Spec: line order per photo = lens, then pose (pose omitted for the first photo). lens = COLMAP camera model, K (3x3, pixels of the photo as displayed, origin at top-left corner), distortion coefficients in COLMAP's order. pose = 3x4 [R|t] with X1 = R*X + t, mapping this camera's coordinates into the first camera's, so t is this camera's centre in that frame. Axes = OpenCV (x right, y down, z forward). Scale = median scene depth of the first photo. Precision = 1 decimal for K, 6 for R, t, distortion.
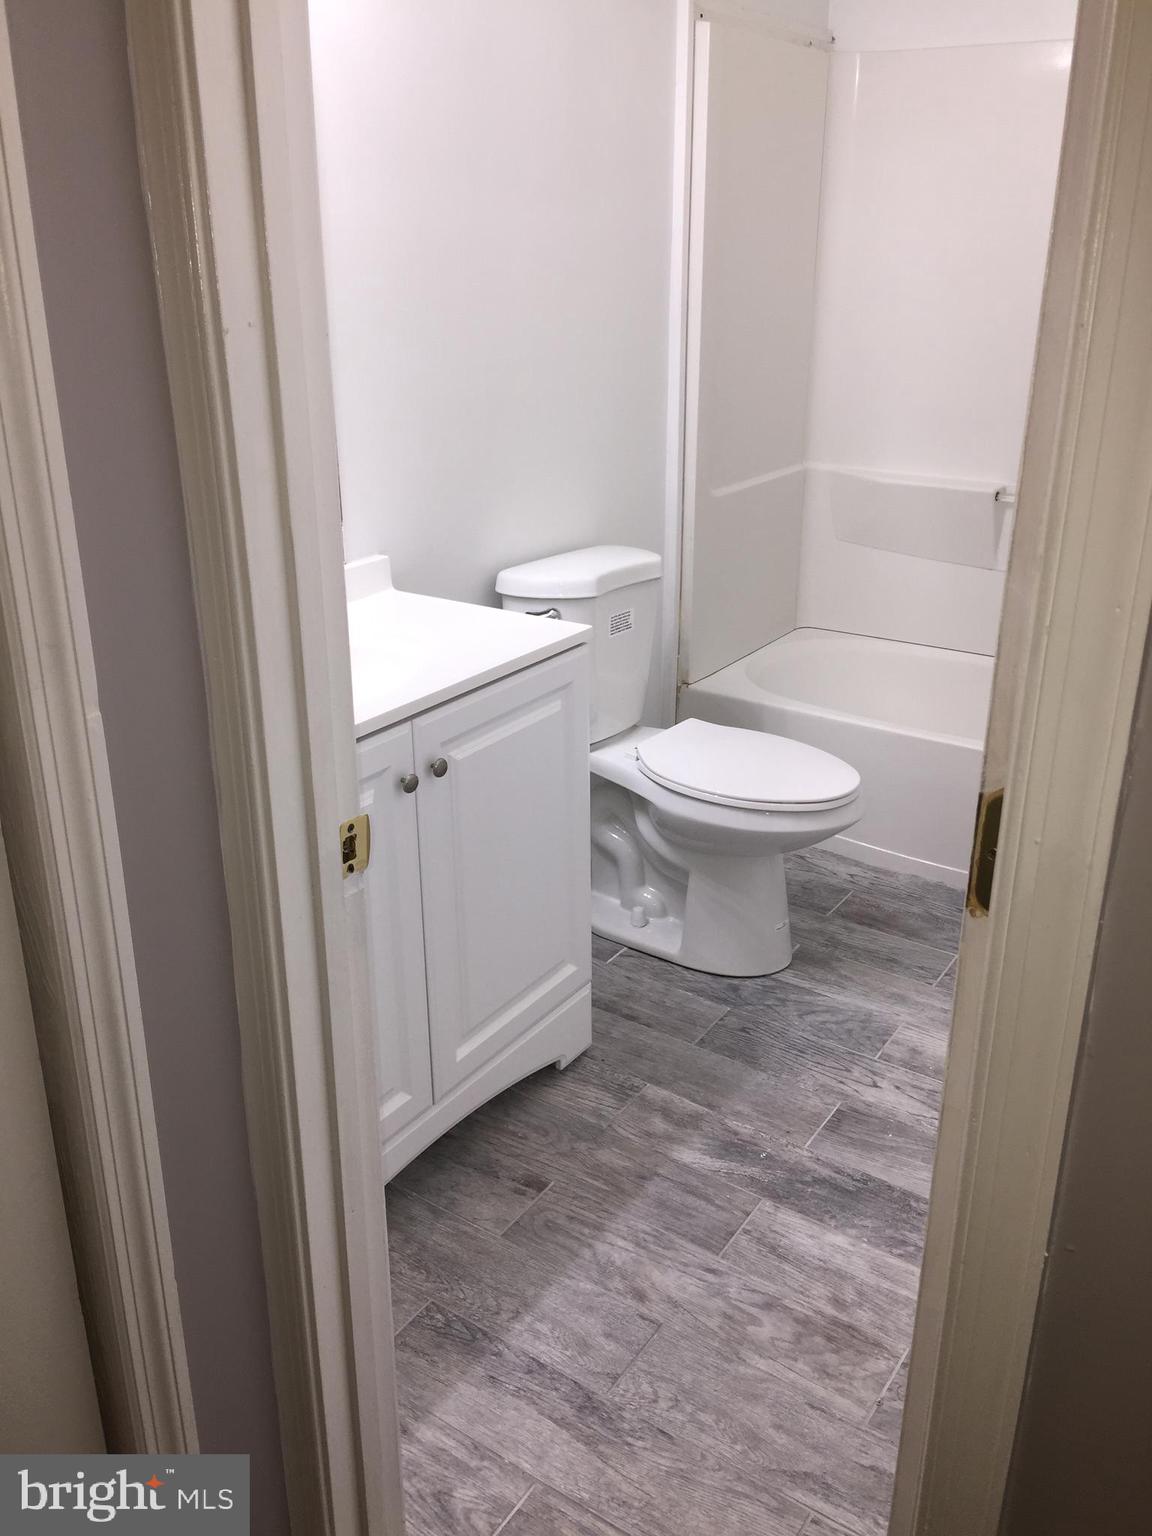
lens RADIAL K [[1315.7, 0, 568.0], [0, 1315.7, 757.7], [0, 0, 1]] dist [0.057011, -0.115742]
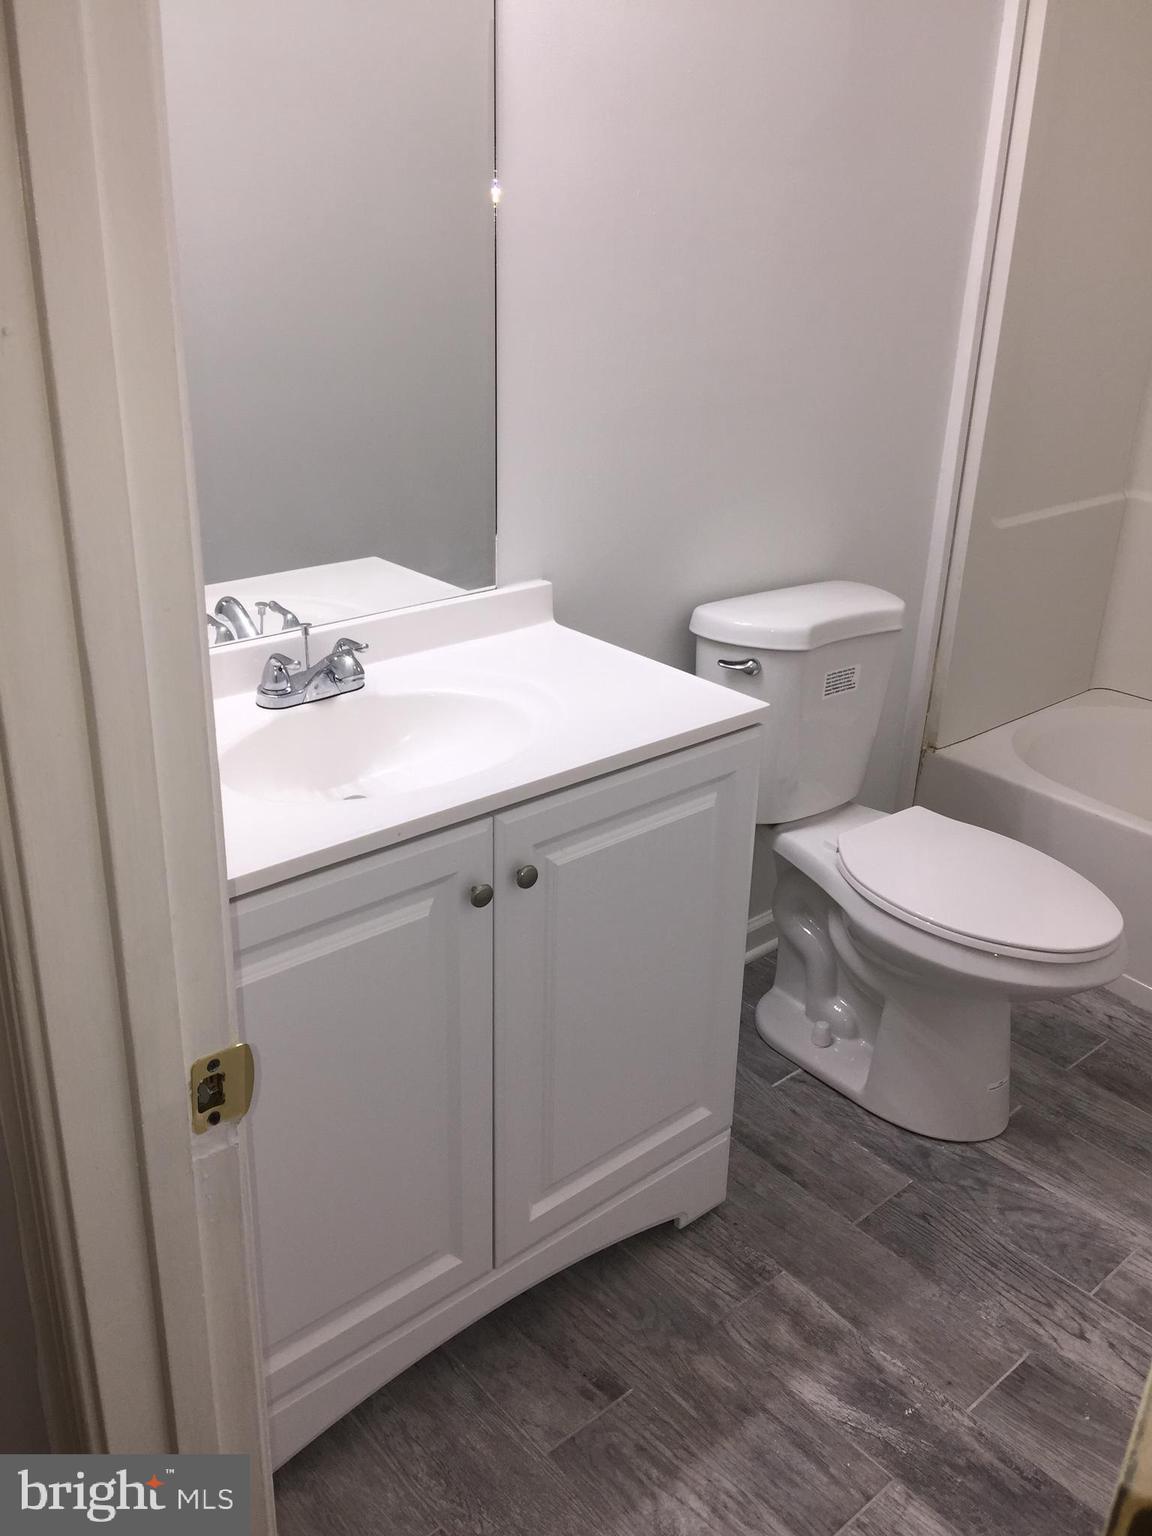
lens RADIAL K [[1315.7, 0, 558.5], [0, 1315.7, 740.8], [0, 0, 1]] dist [0.057011, -0.115742]
pose [[0.965553, 0.126666, -0.227296, 0.070658], [-0.123534, 0.991945, 0.028012, -0.076937], [0.229013, 0.001031, 0.973423, 0.187350]]
